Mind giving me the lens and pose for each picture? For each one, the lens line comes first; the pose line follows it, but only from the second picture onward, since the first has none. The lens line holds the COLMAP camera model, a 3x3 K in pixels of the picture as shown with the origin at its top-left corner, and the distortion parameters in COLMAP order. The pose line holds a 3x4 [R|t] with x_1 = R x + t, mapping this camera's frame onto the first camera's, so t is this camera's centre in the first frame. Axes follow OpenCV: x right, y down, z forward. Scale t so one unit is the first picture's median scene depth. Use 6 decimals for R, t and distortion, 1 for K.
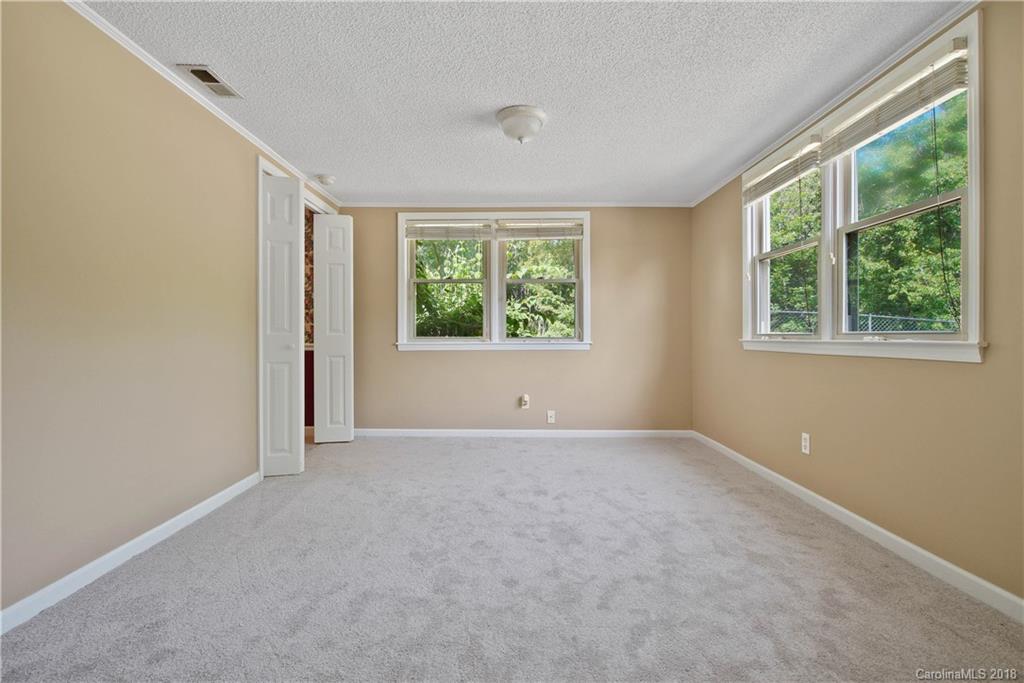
lens RADIAL K [[477.9, 0, 516.7], [0, 477.9, 336.9], [0, 0, 1]] dist [-0.002767, 0.000717]
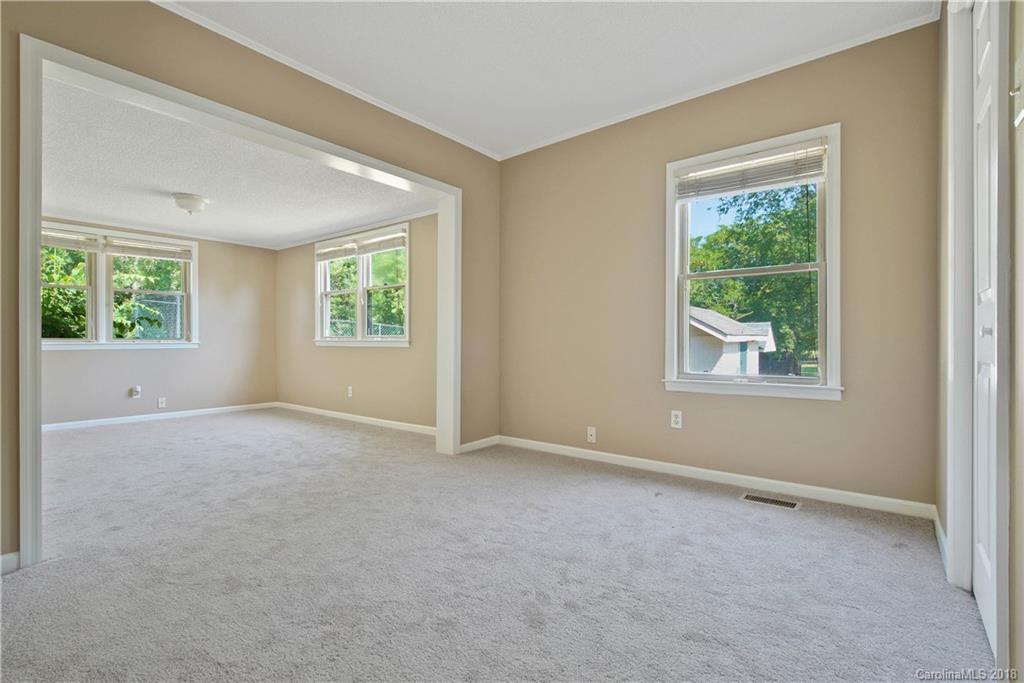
lens RADIAL K [[477.9, 0, 513.7], [0, 477.9, 340.7], [0, 0, 1]] dist [-0.002767, 0.000717]
pose [[0.616839, -0.001486, 0.787088, -0.340612], [0.000406, 0.999999, 0.001570, 0.004876], [-0.787089, -0.000649, 0.616839, -0.482468]]
